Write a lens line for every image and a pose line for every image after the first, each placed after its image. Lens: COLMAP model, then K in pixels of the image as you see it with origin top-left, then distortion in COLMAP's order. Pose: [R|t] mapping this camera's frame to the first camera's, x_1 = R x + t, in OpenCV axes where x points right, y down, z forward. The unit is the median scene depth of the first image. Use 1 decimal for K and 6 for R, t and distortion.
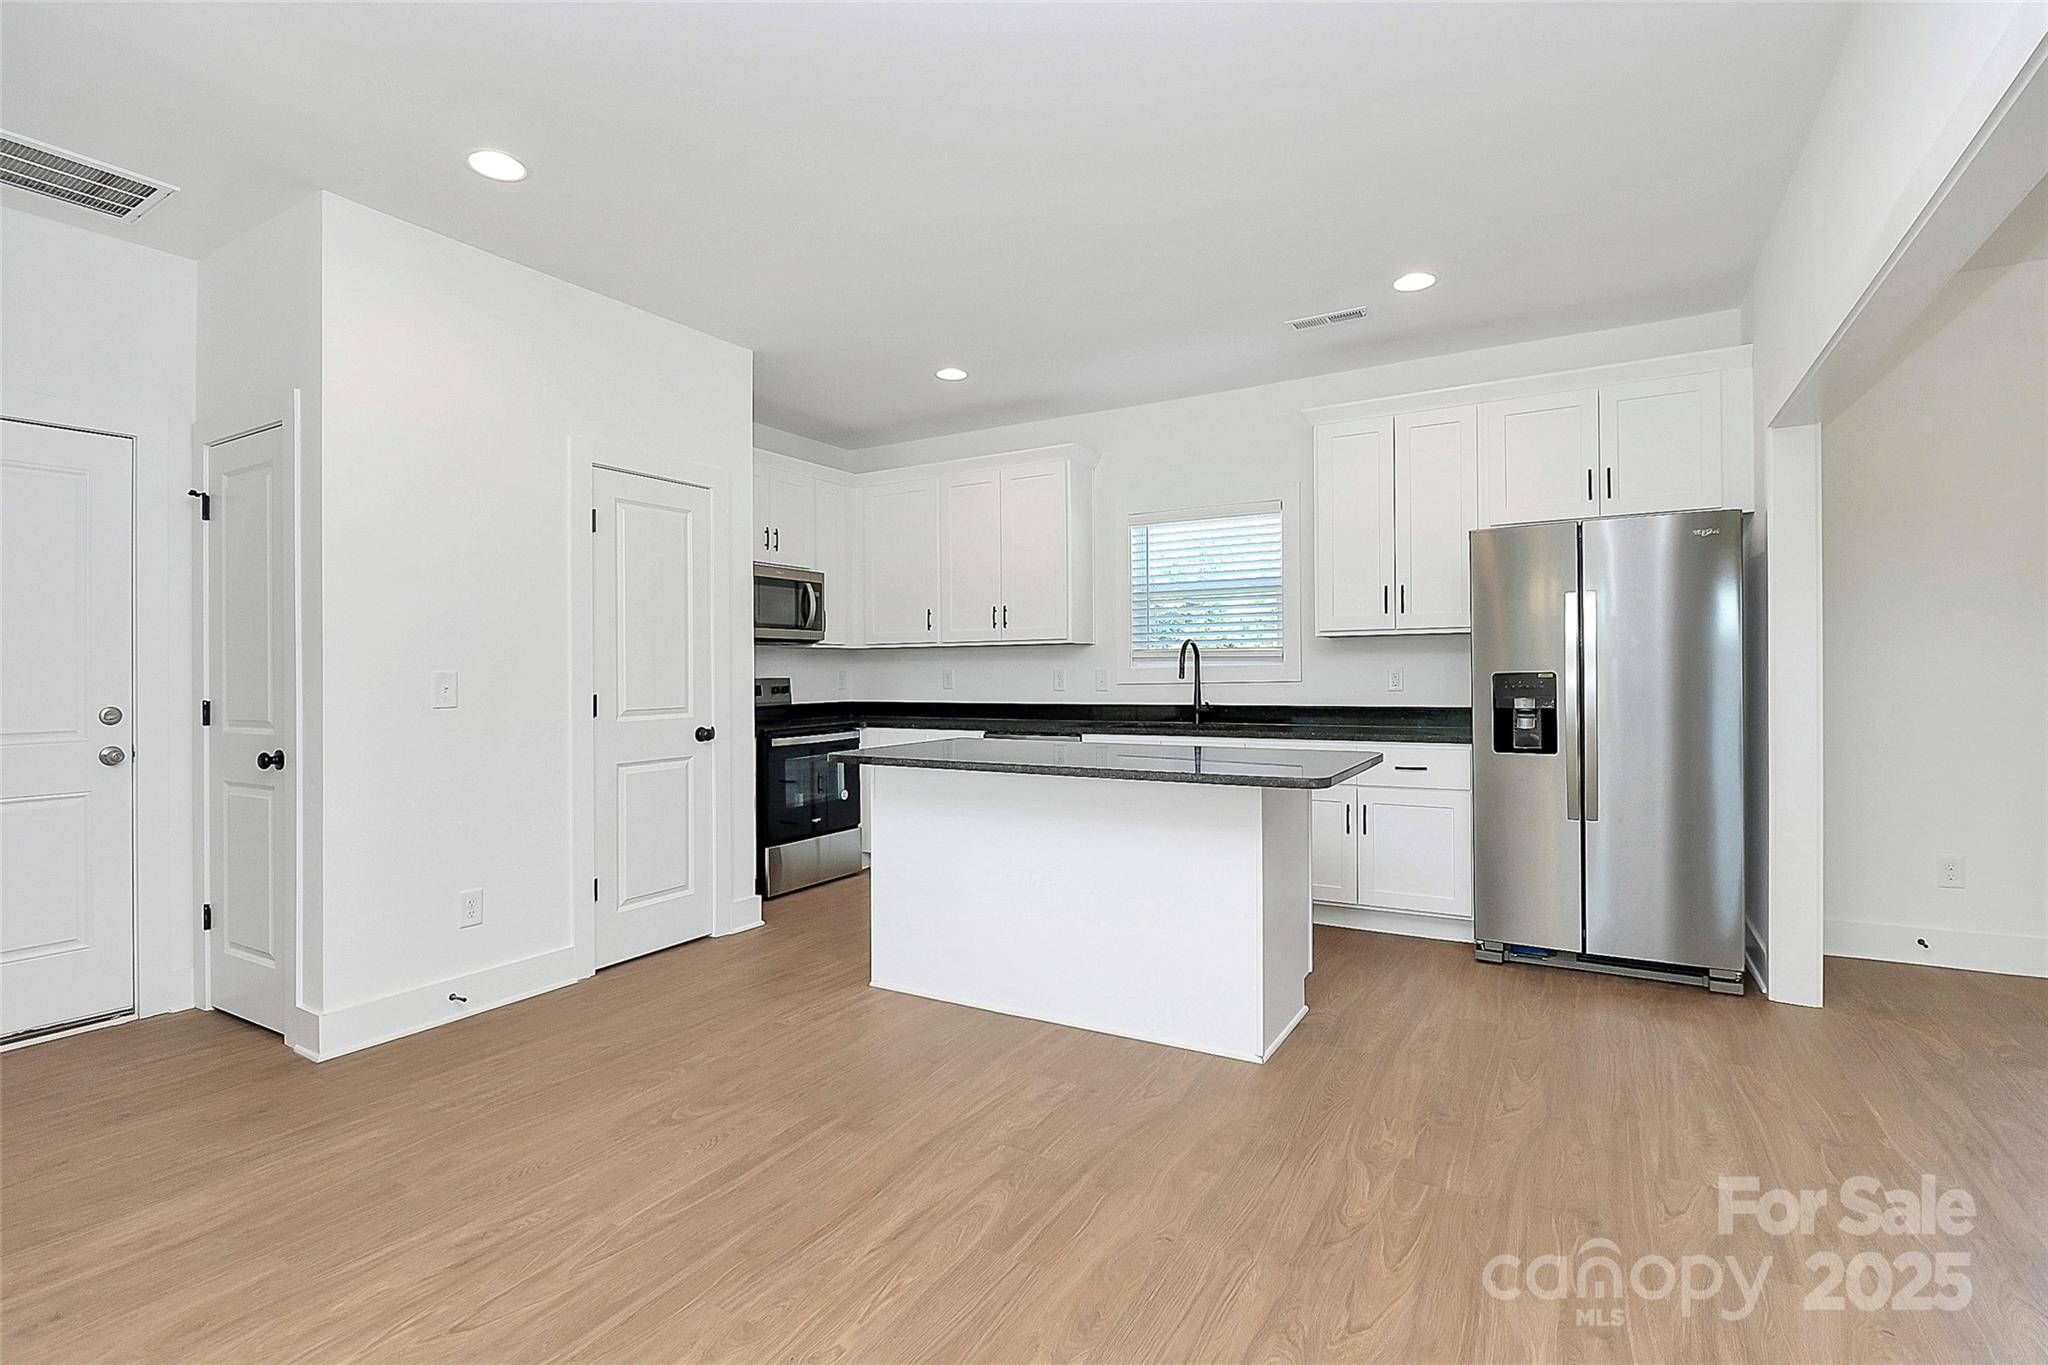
lens RADIAL K [[962.7, 0, 1027.8], [0, 962.7, 676.4], [0, 0, 1]] dist [-0.004605, -0.000984]
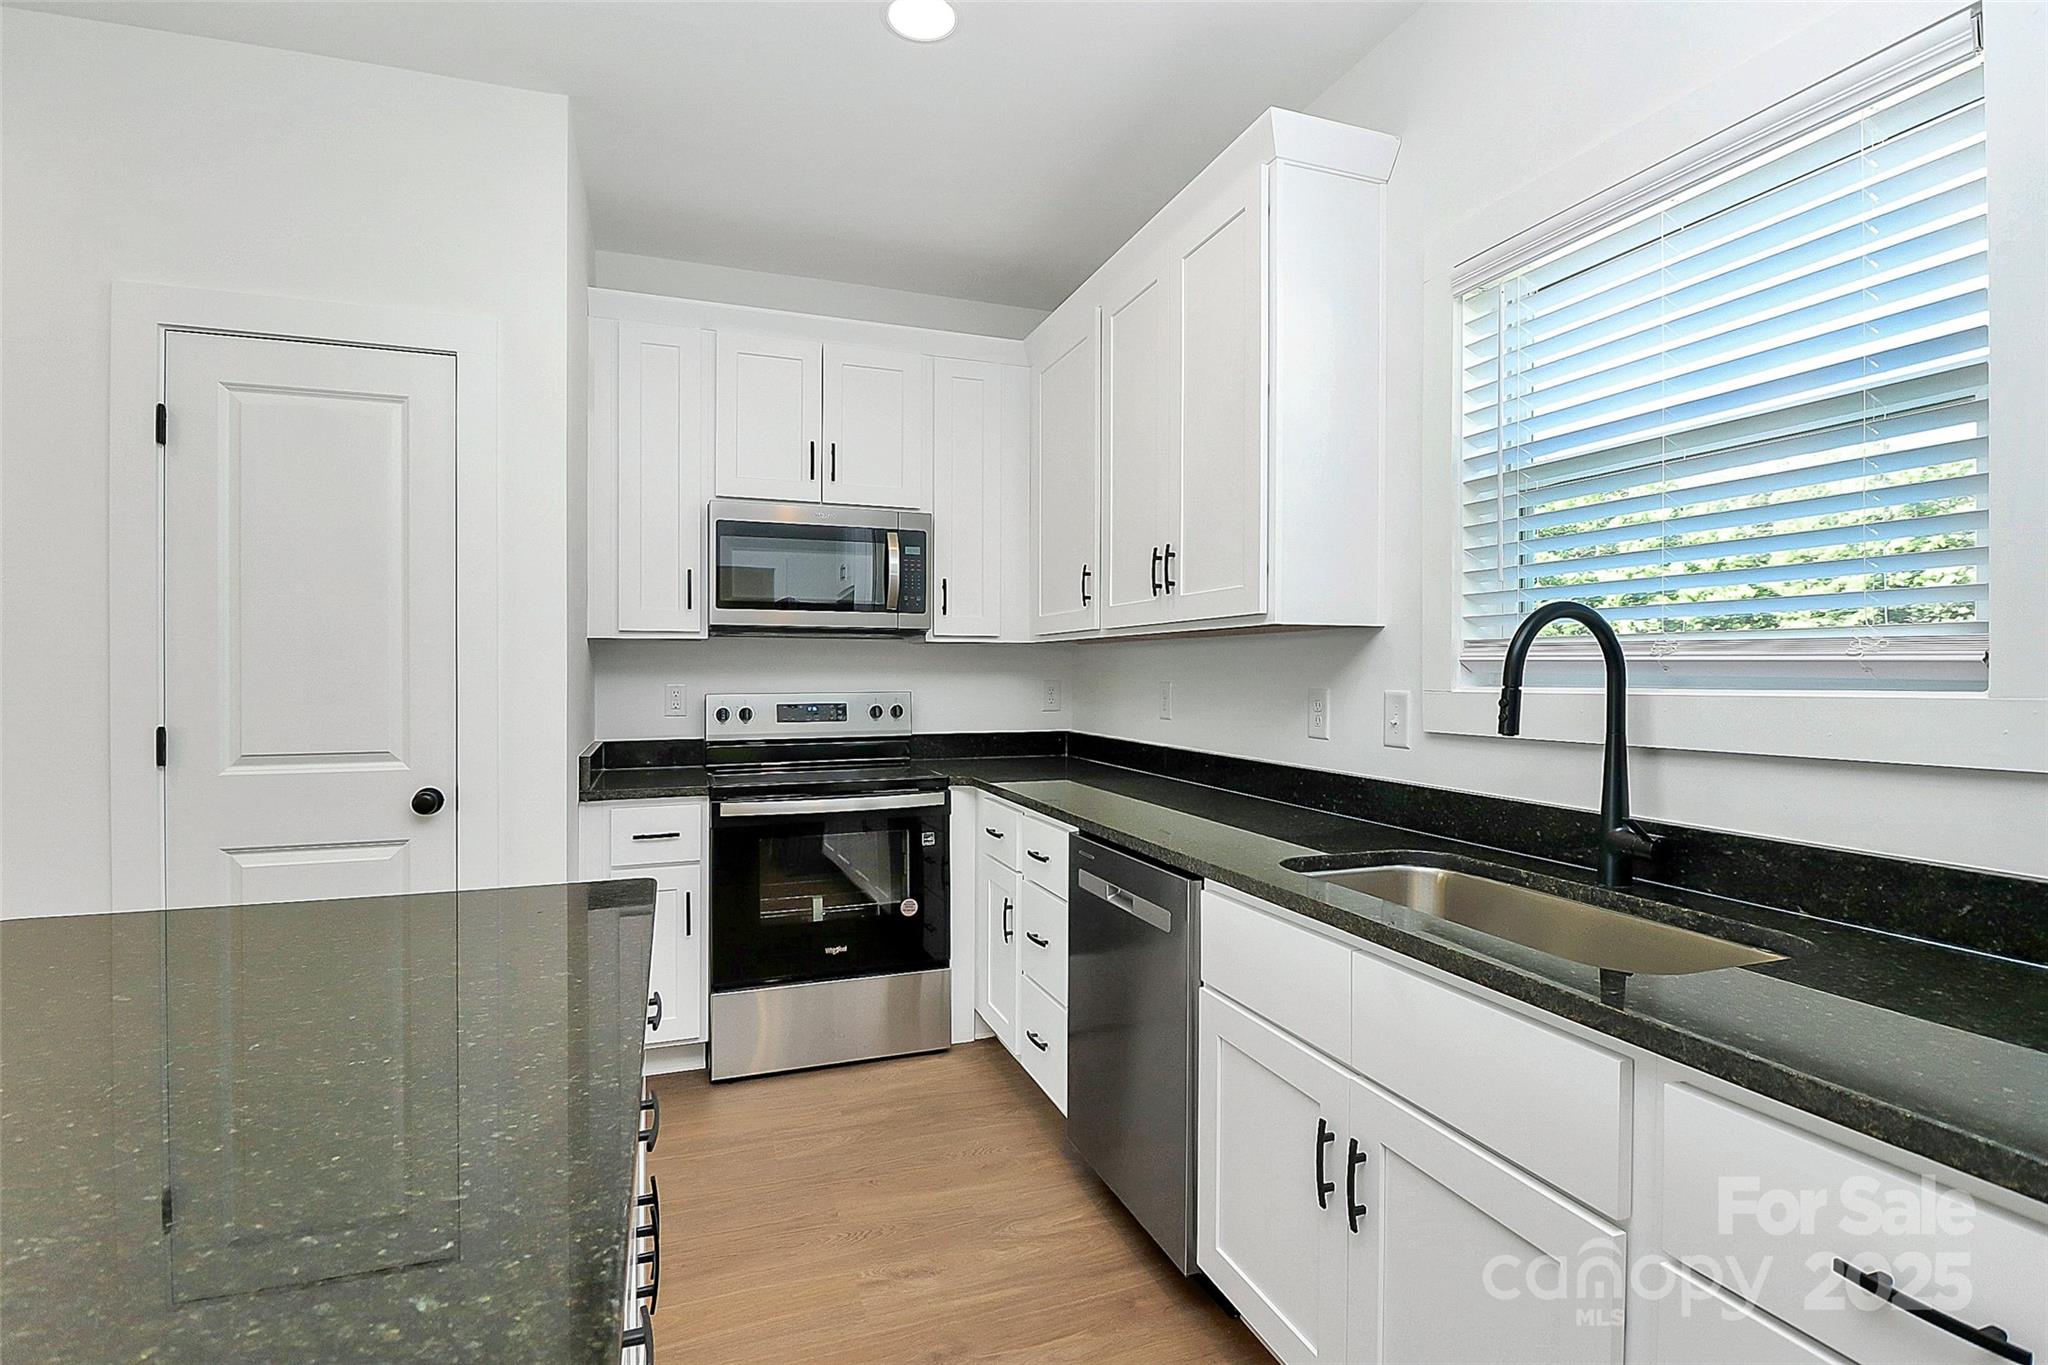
lens RADIAL K [[962.7, 0, 1027.8], [0, 962.7, 676.4], [0, 0, 1]] dist [-0.004605, -0.000984]
pose [[0.769228, 0.013563, -0.638831, 0.212130], [-0.010243, 0.999908, 0.008895, -0.015437], [0.638893, -0.000299, 0.769296, 0.613580]]
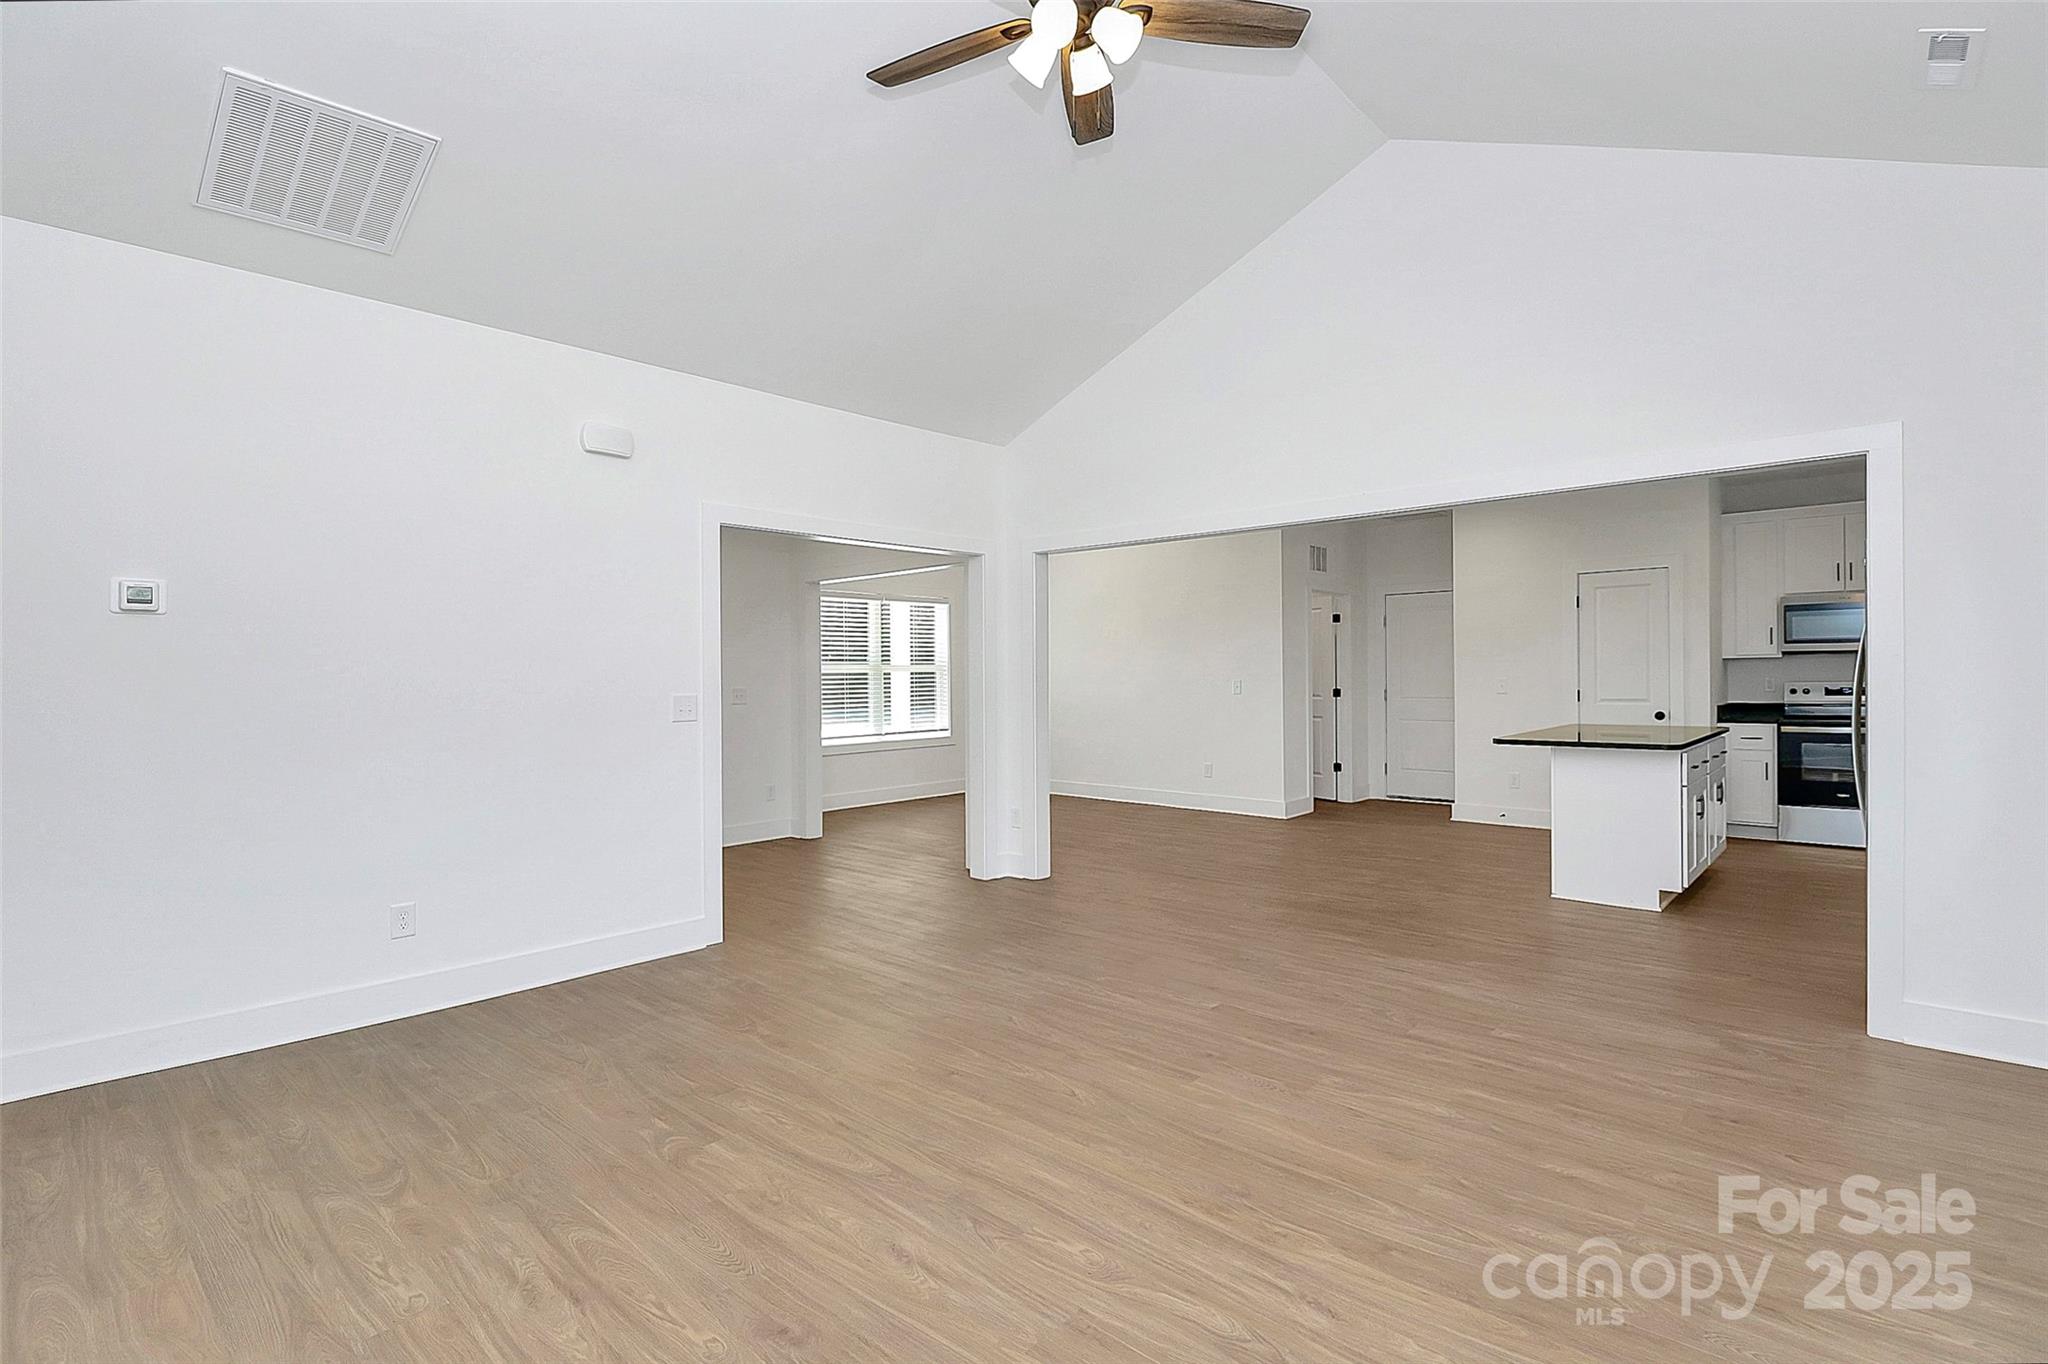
lens RADIAL K [[992.5, 0, 1028.4], [0, 992.5, 661.2], [0, 0, 1]] dist [-0.001462, -0.000402]
pose [[-0.218692, 0.000366, -0.975794, 1.226760], [0.005884, 0.999982, -0.000944, -0.030398], [0.975776, -0.005948, -0.218690, 0.234248]]
